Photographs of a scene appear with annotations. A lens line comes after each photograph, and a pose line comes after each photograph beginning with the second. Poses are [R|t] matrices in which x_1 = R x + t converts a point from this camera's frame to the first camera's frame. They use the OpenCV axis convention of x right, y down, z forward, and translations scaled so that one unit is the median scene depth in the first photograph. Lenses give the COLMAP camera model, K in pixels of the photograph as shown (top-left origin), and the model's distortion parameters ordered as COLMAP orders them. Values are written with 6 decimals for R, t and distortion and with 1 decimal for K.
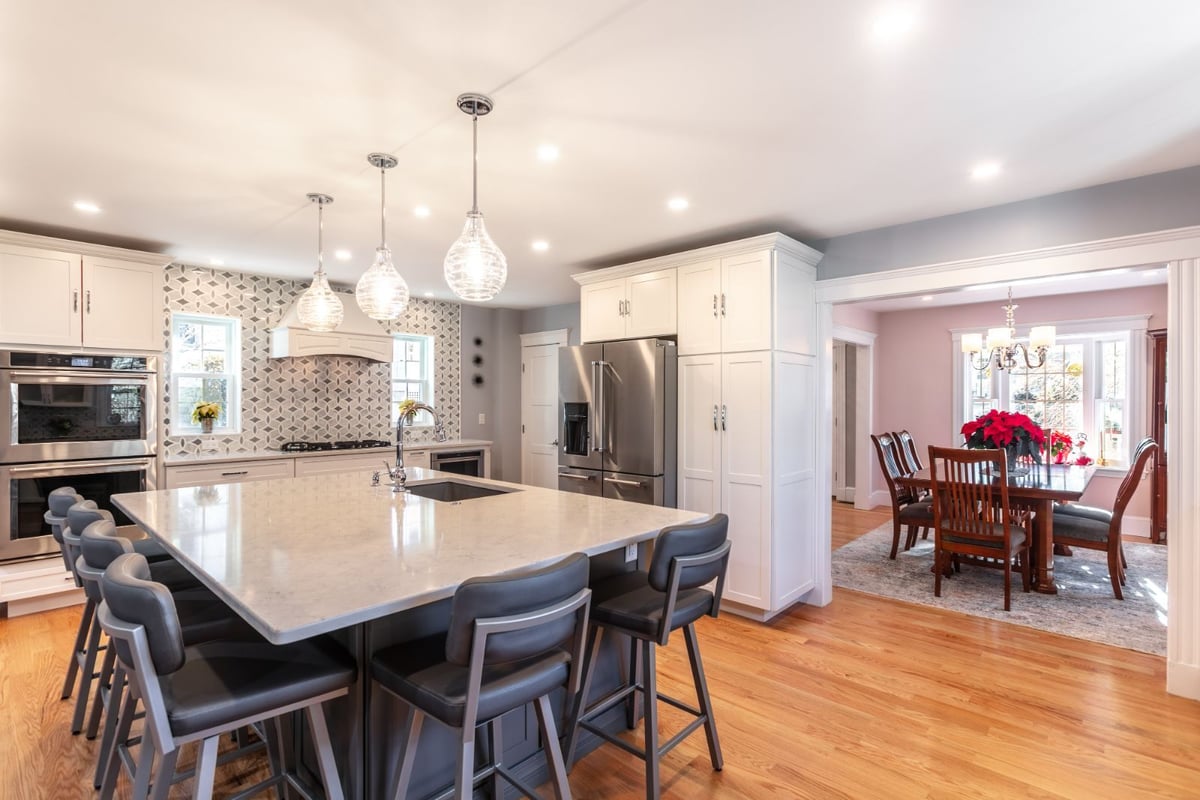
lens RADIAL K [[555.8, 0, 610.0], [0, 555.8, 405.2], [0, 0, 1]] dist [-0.016172, 0.009801]
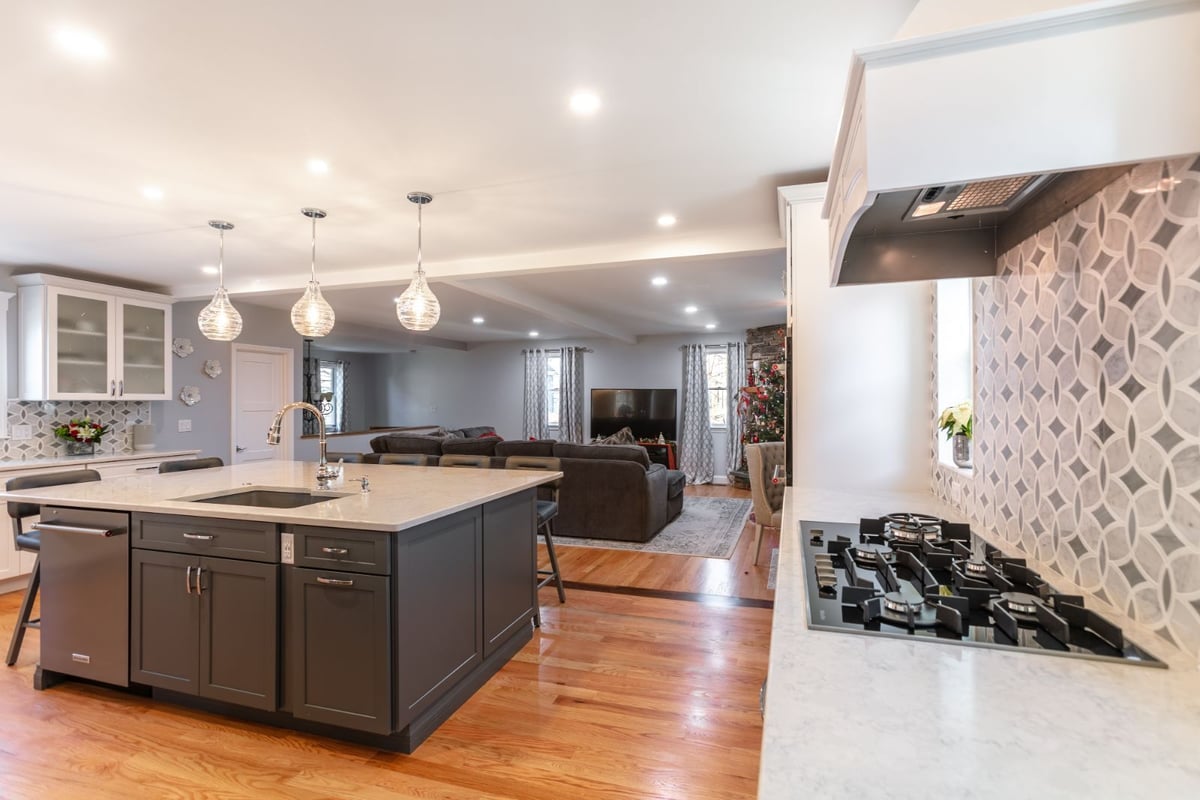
lens RADIAL K [[555.8, 0, 620.8], [0, 555.8, 403.2], [0, 0, 1]] dist [-0.016172, 0.009801]
pose [[-0.896980, 0.003973, -0.442052, -0.255927], [-0.001802, 0.999918, 0.012645, -0.007973], [0.442067, 0.012139, -0.896900, 1.252444]]
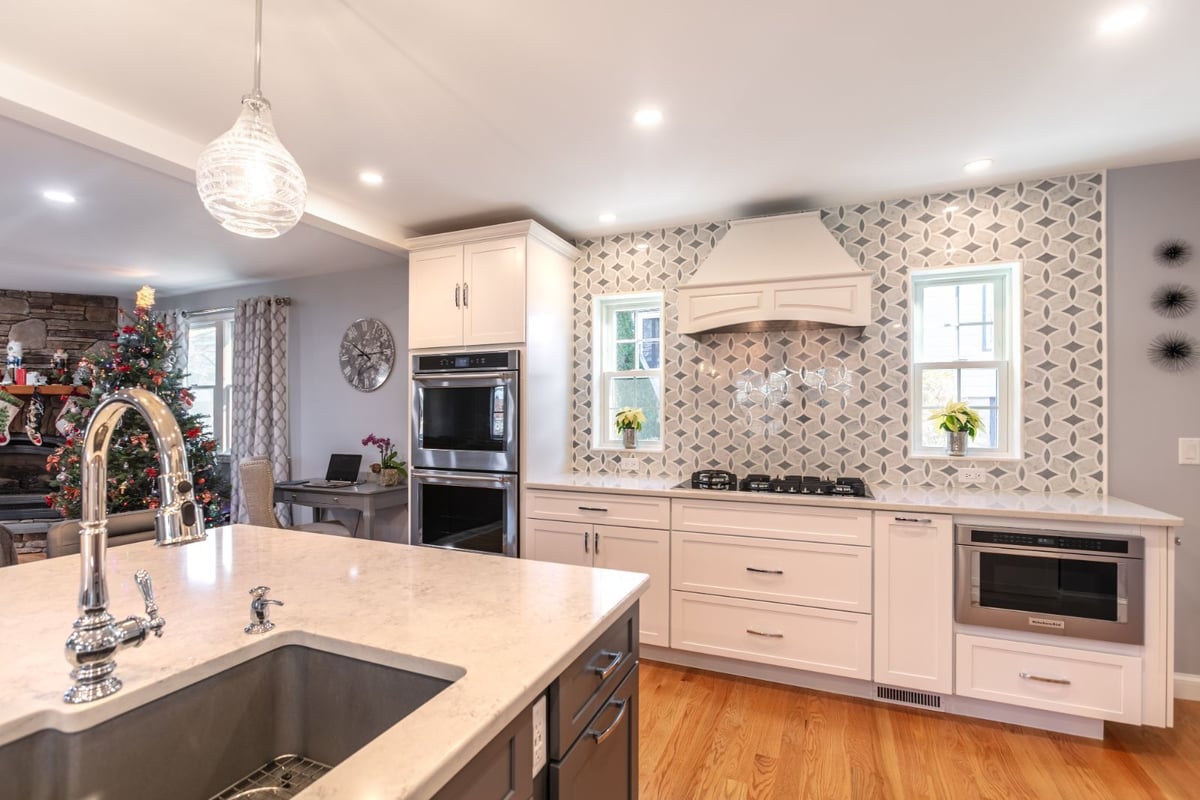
lens RADIAL K [[555.8, 0, 599.5], [0, 555.8, 409.7], [0, 0, 1]] dist [-0.016172, 0.009801]
pose [[0.345797, -0.006697, -0.938285, -0.020050], [-0.009476, 0.999899, -0.010630, 0.005390], [0.938261, 0.012567, 0.345699, 0.673819]]
